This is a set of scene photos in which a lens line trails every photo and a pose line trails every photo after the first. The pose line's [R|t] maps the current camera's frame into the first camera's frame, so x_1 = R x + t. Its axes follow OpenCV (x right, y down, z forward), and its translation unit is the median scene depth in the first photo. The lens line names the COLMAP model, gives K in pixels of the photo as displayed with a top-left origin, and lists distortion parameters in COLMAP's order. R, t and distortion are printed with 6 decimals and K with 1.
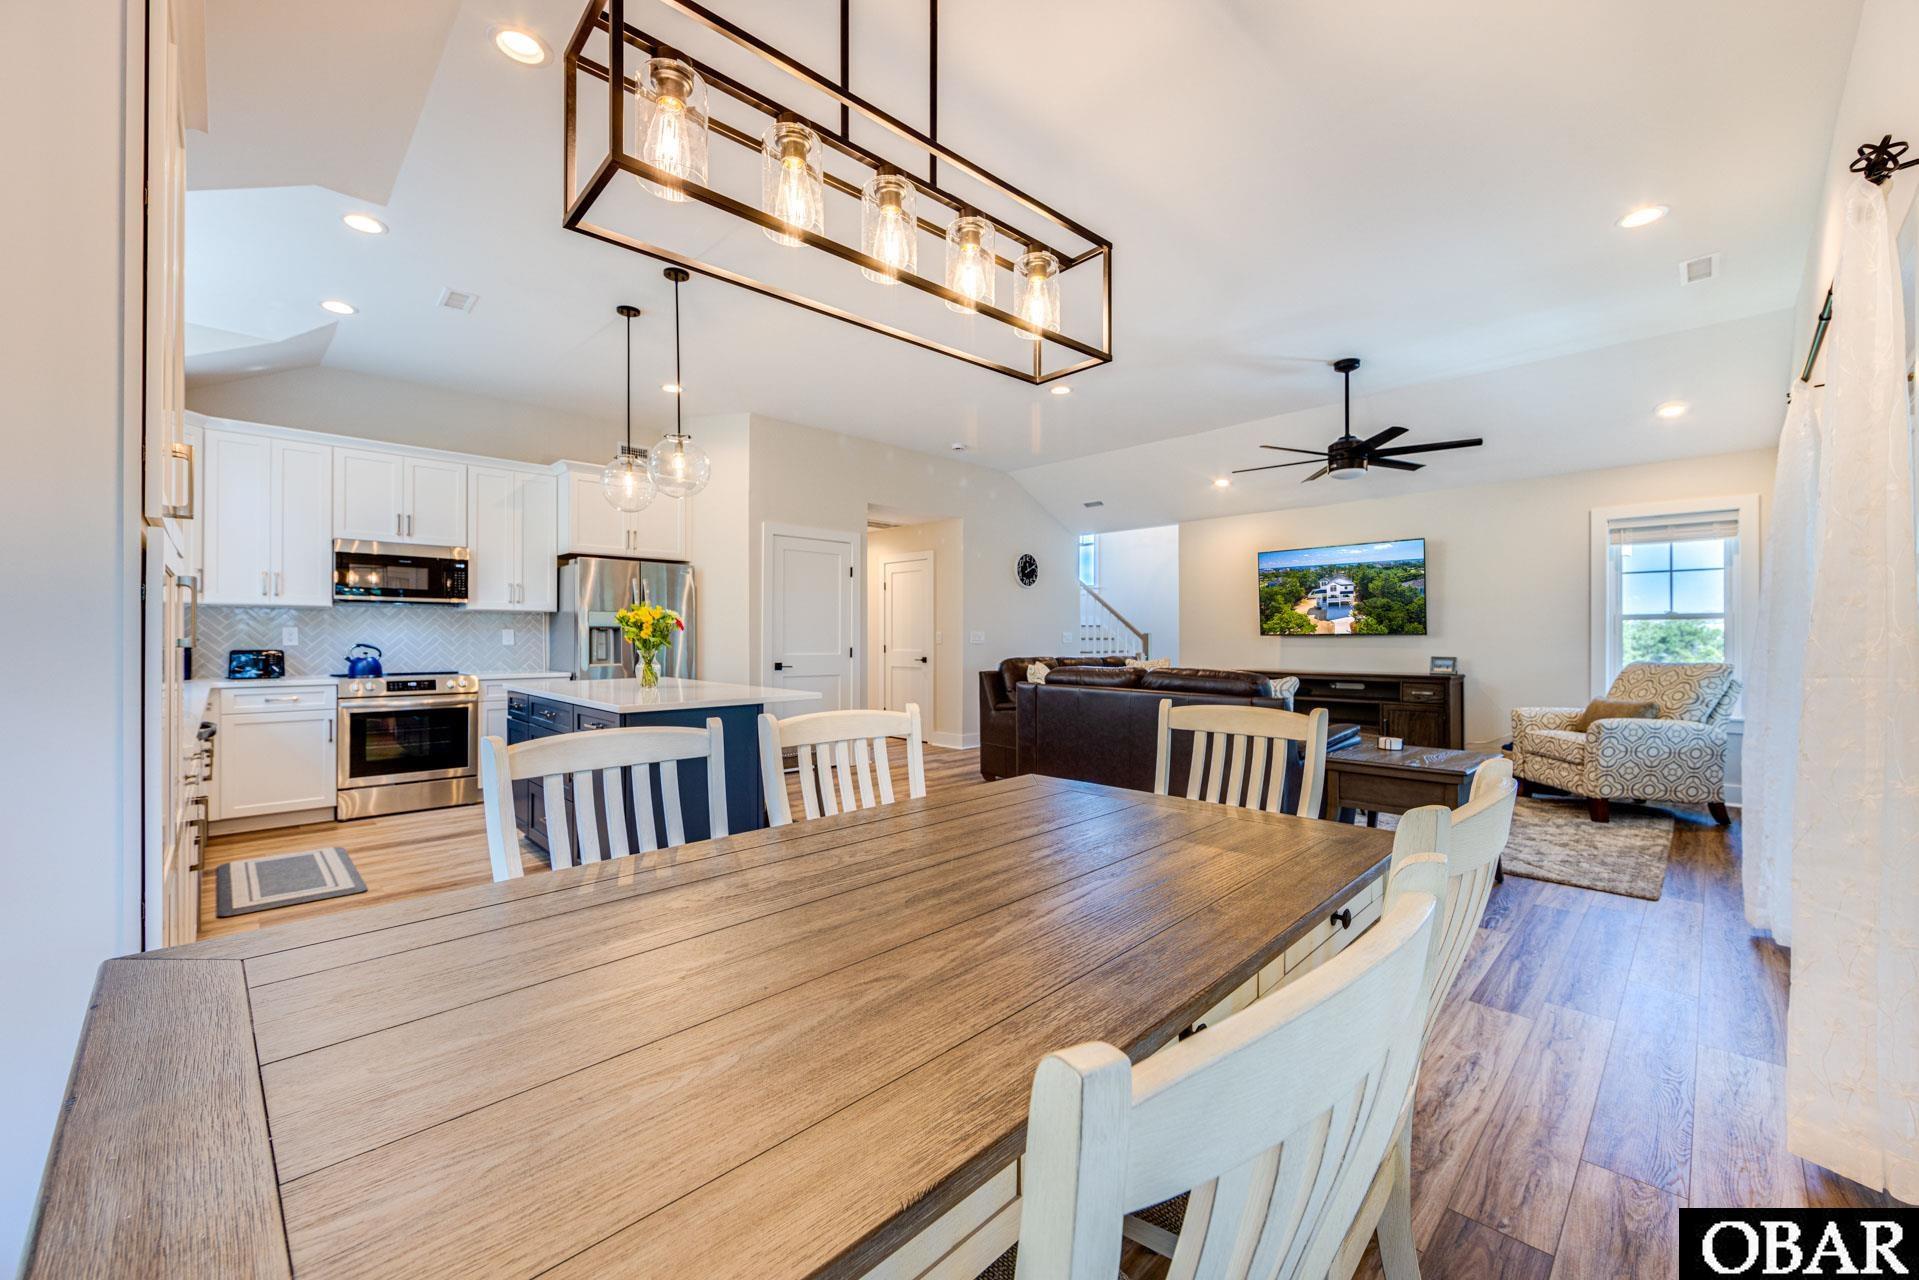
lens RADIAL K [[742.1, 0, 959.5], [0, 742.1, 640.0], [0, 0, 1]] dist [-0.000036, -0.000092]
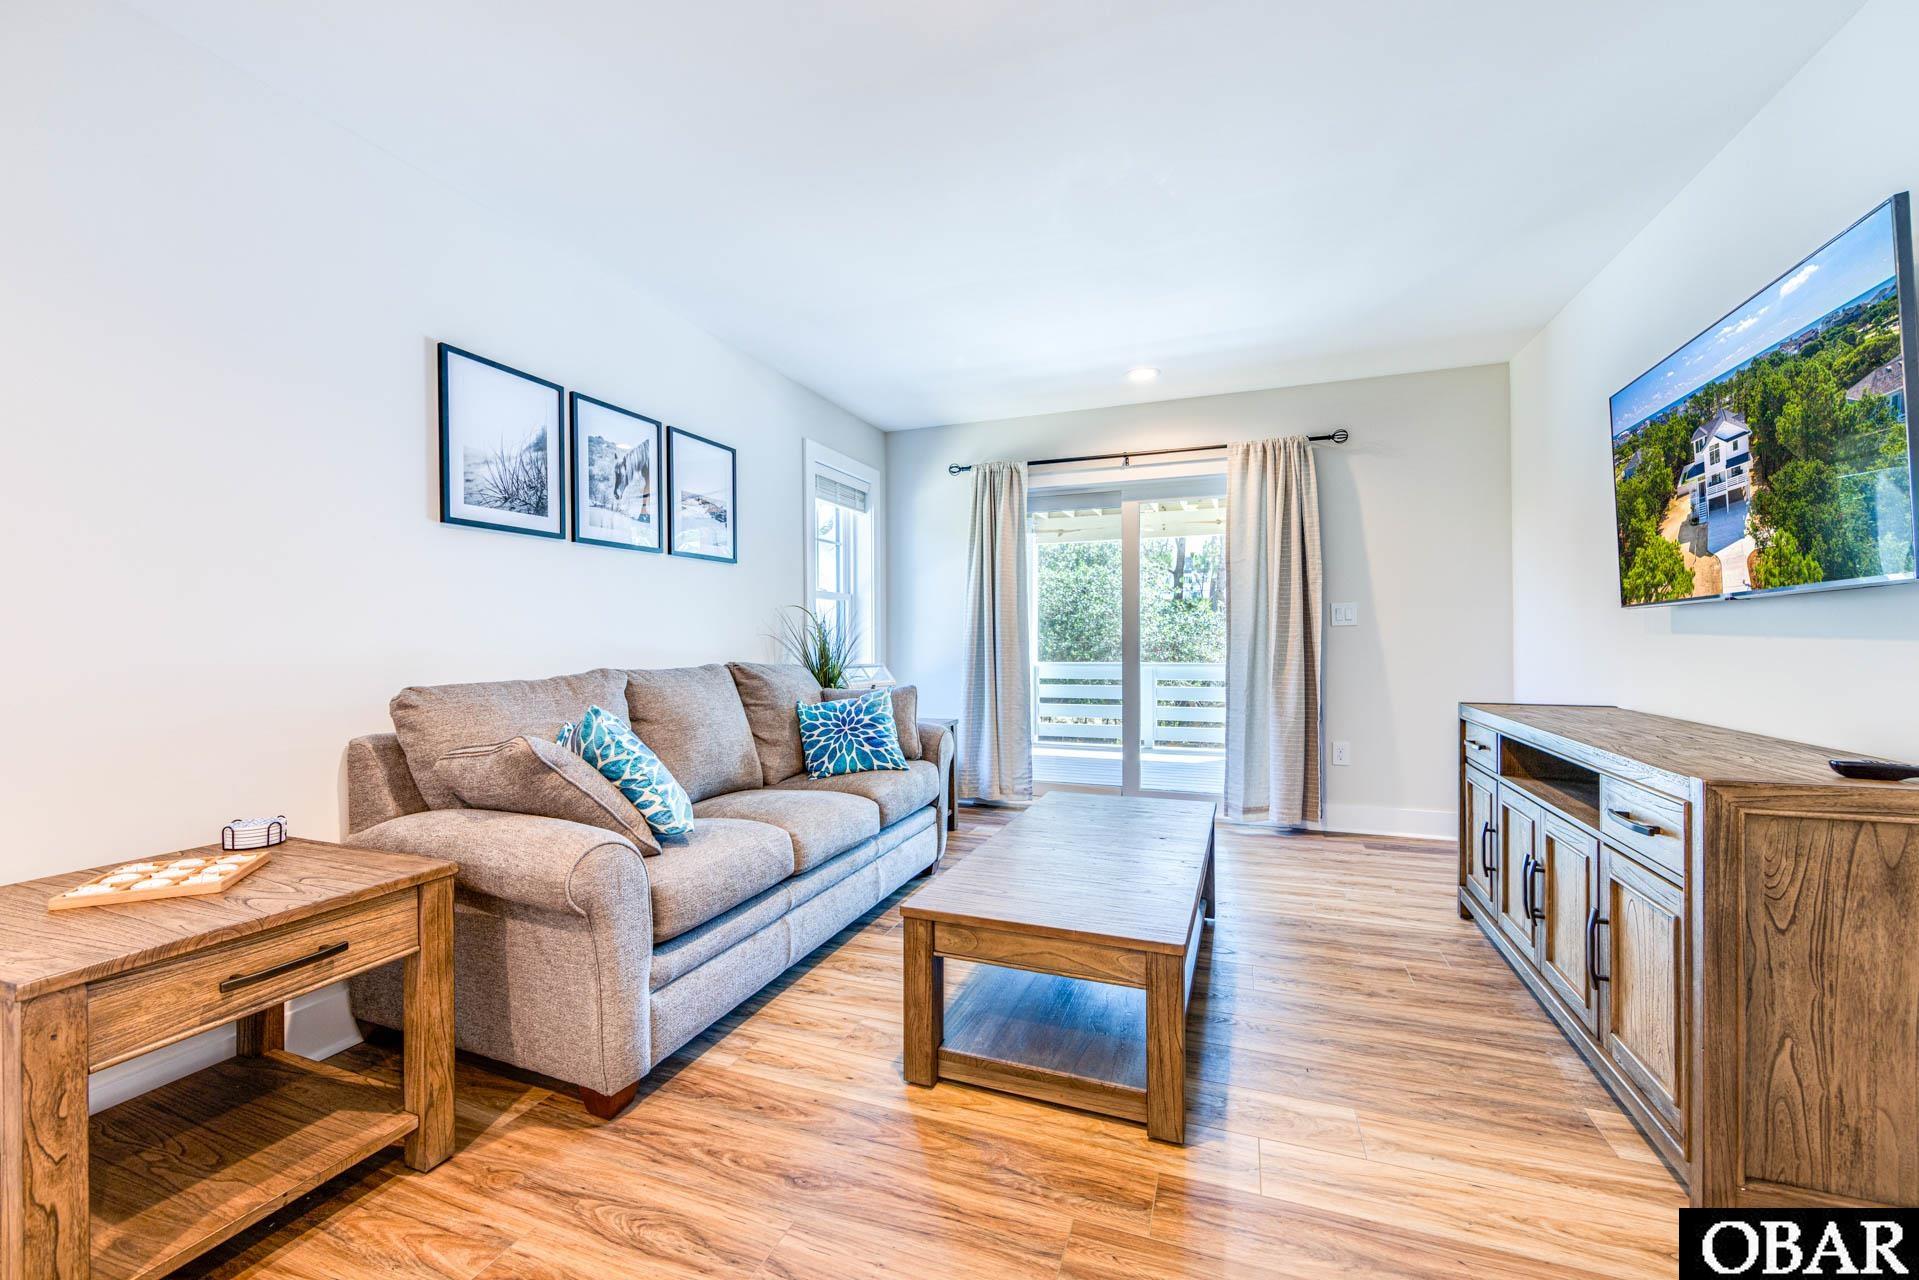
lens RADIAL K [[744.7, 0, 963.5], [0, 744.7, 641.8], [0, 0, 1]] dist [0.000166, -0.000431]
pose [[0.416856, 0.001113, -0.908972, 0.804494], [-0.002792, 0.999996, -0.000056, 0.017441], [0.908968, 0.002562, 0.416857, 0.675571]]
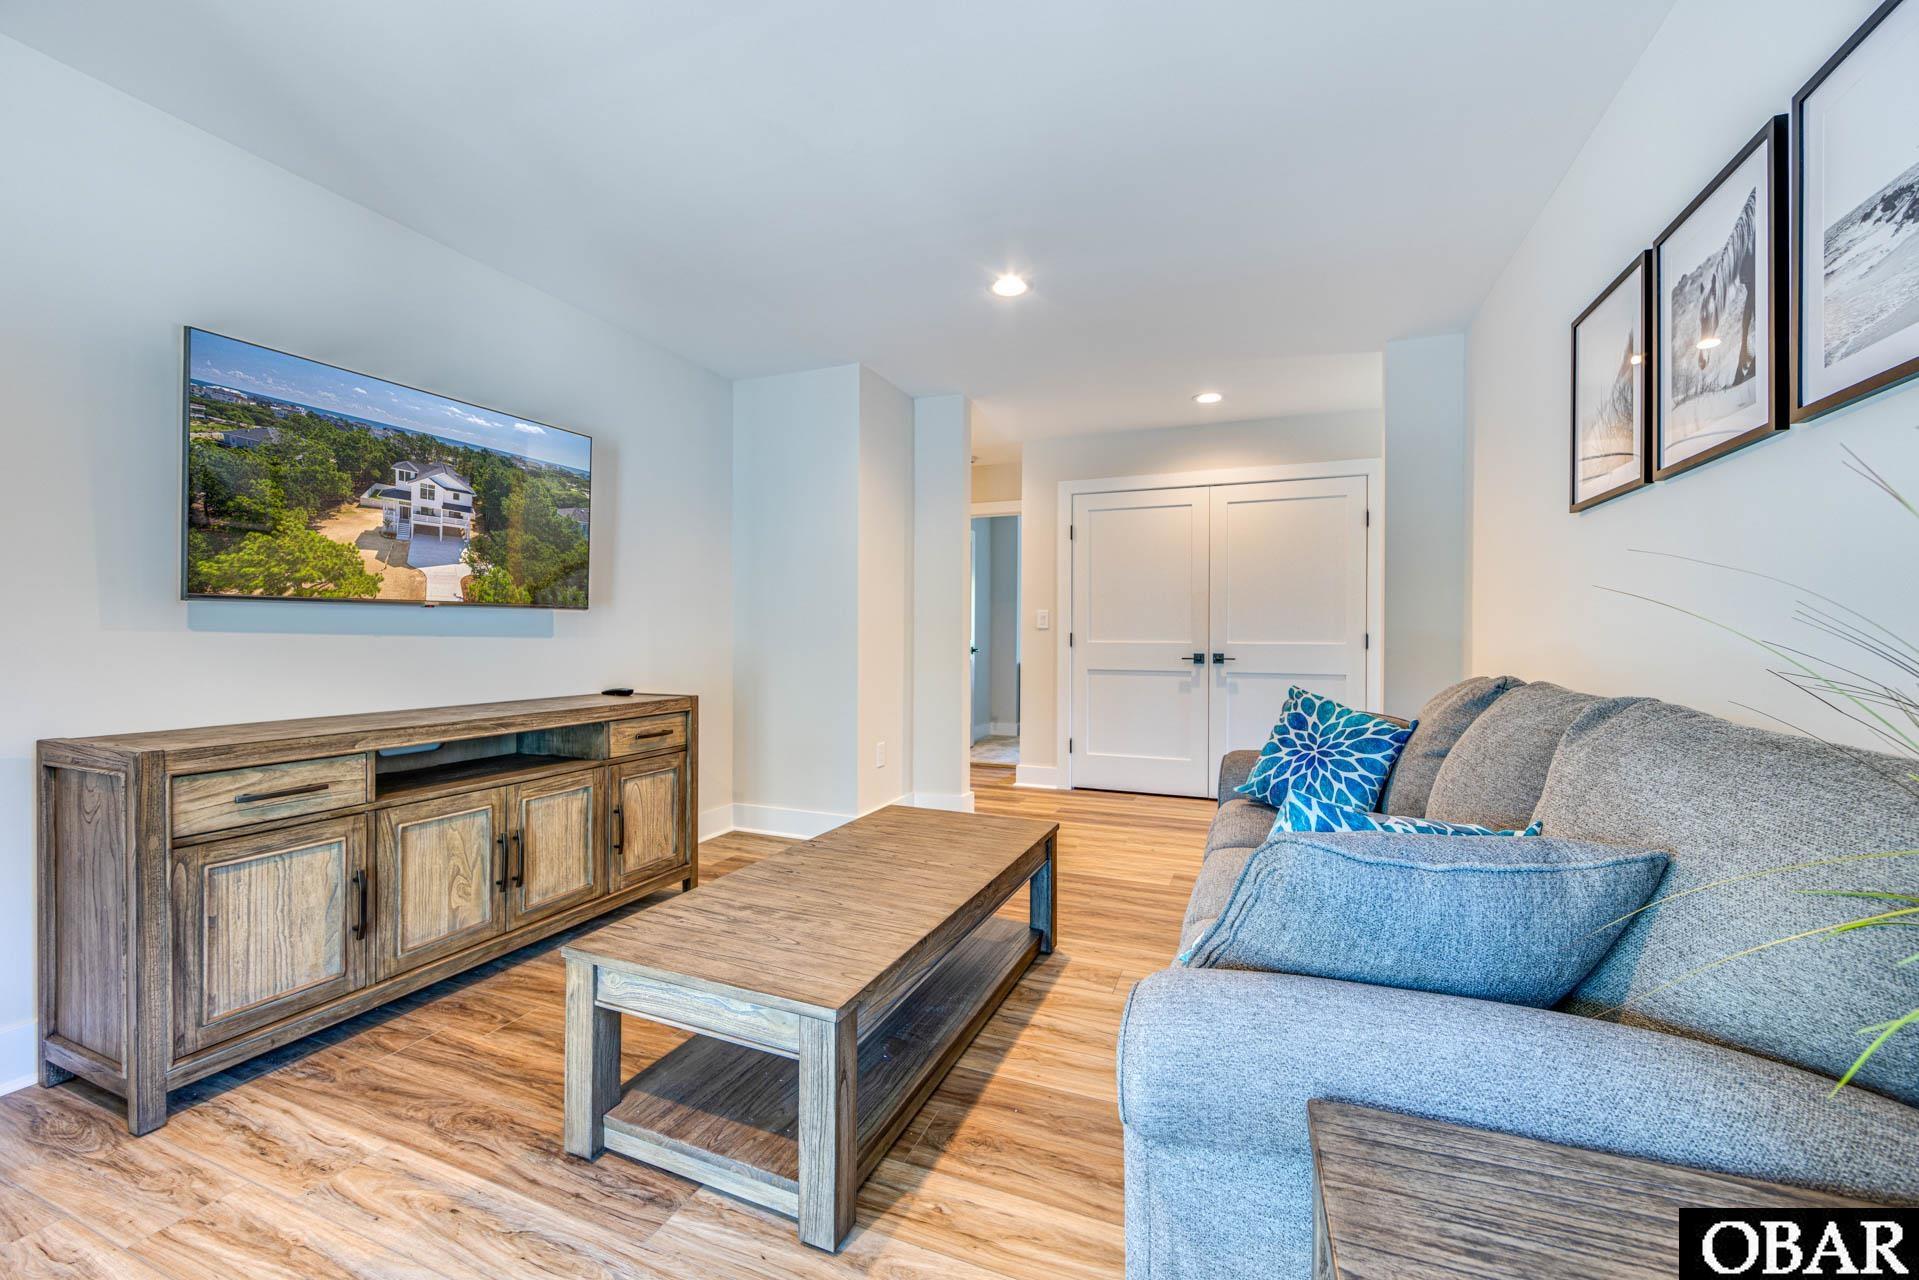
lens RADIAL K [[758.2, 0, 956.6], [0, 758.2, 634.4], [0, 0, 1]] dist [0.000495, 0.000014]
pose [[-0.386773, -0.003596, 0.922168, -0.012287], [0.003346, 0.999980, 0.005302, 0.011932], [-0.922169, 0.005137, -0.386754, 1.075681]]
